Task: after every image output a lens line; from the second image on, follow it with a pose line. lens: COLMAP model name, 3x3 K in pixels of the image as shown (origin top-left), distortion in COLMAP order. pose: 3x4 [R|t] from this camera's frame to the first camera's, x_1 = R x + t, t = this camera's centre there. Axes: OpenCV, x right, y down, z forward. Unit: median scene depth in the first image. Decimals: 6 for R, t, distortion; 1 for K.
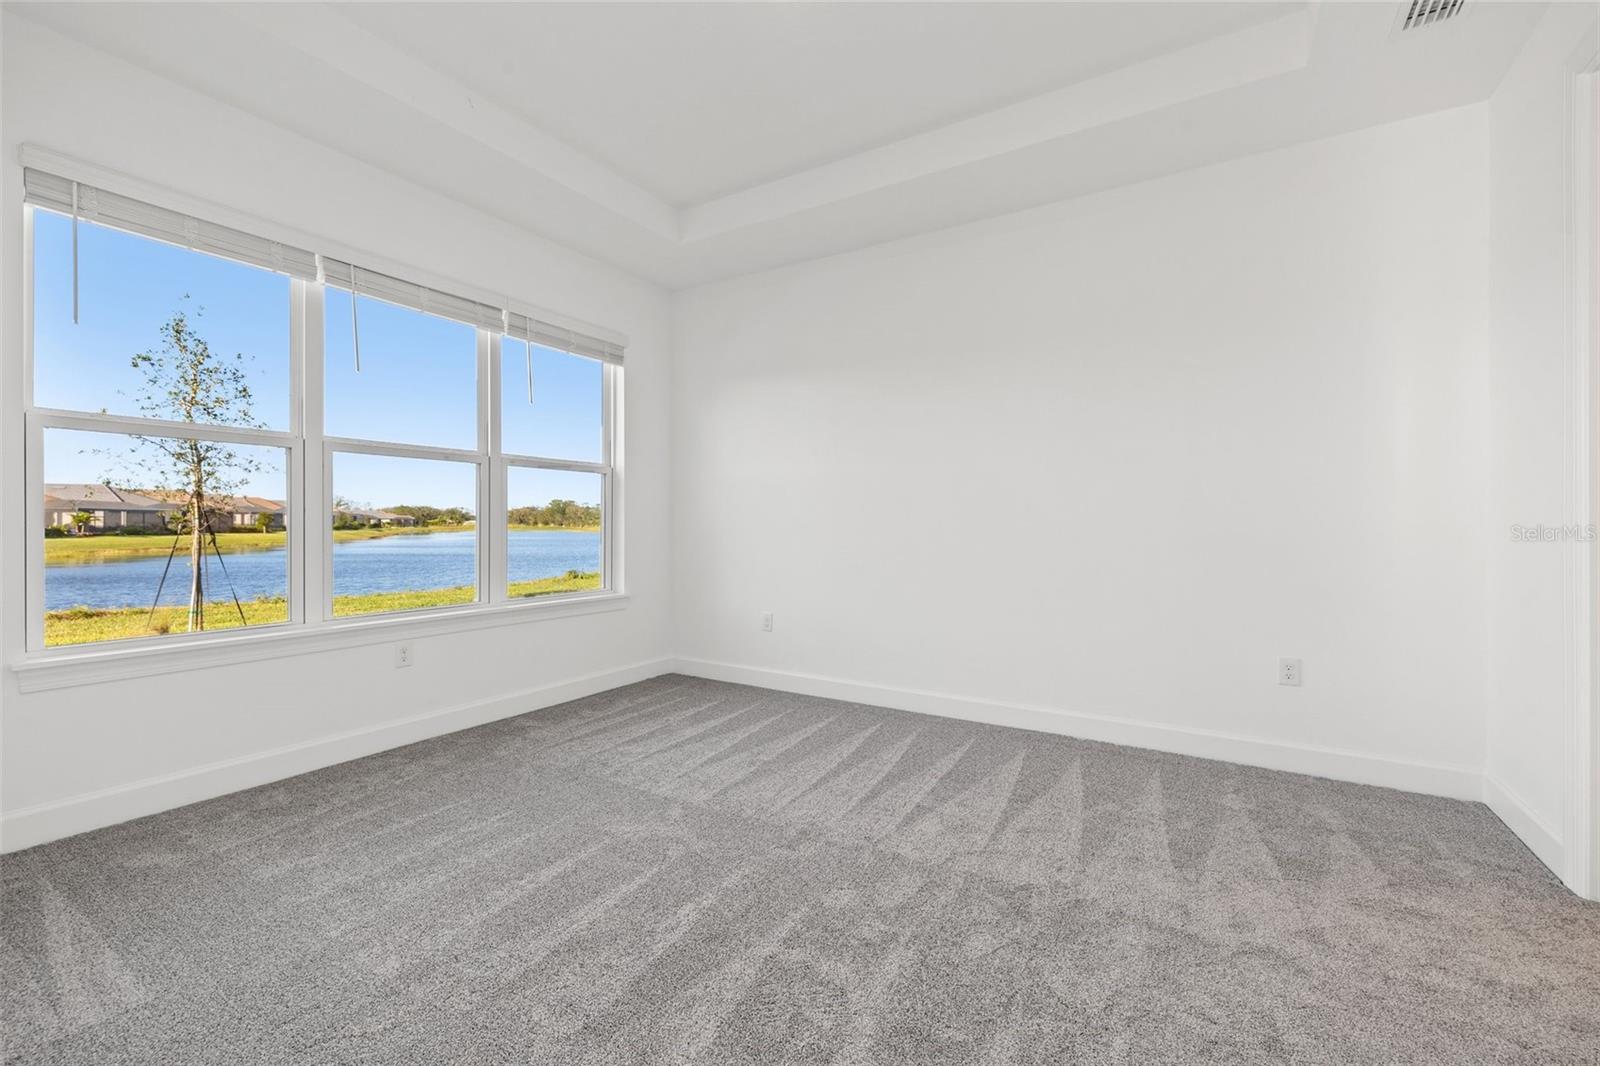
lens RADIAL K [[681.7, 0, 790.9], [0, 681.7, 525.1], [0, 0, 1]] dist [-0.000766, 0.000087]
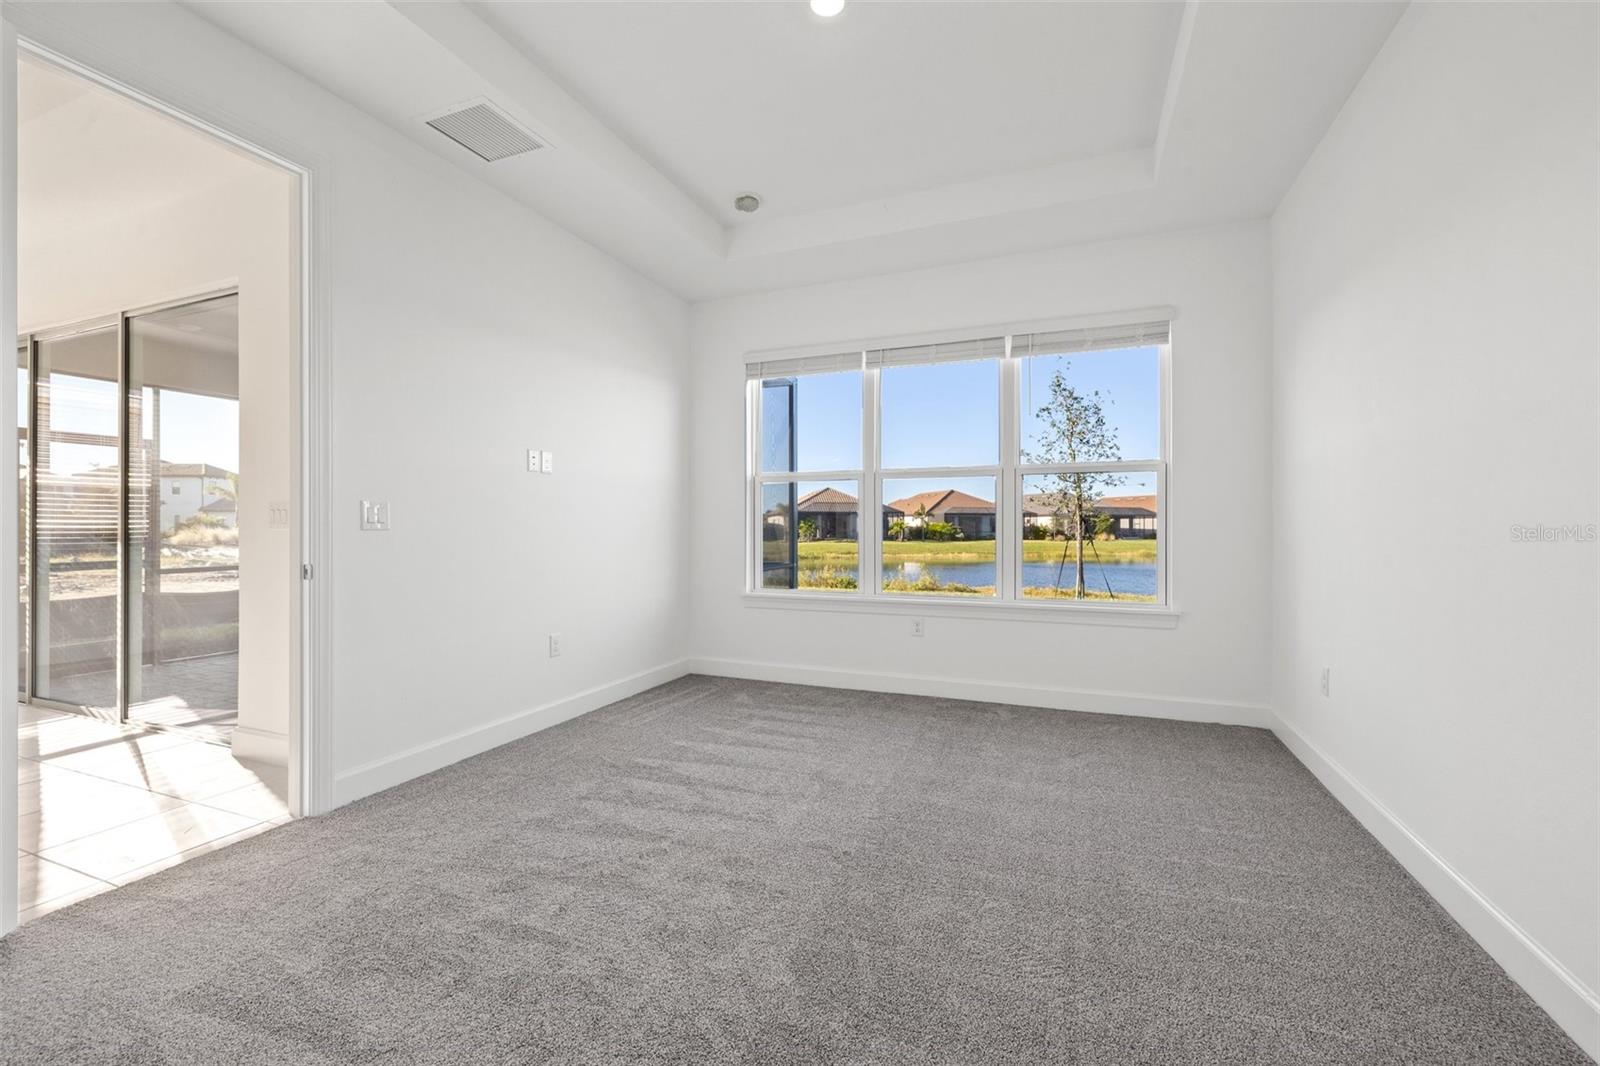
lens RADIAL K [[681.7, 0, 788.9], [0, 681.7, 531.0], [0, 0, 1]] dist [-0.000766, 0.000087]
pose [[0.158893, 0.001905, -0.987294, 0.589450], [0.000489, 0.999998, 0.002008, 0.000126], [0.987296, -0.000802, 0.158892, 0.448965]]
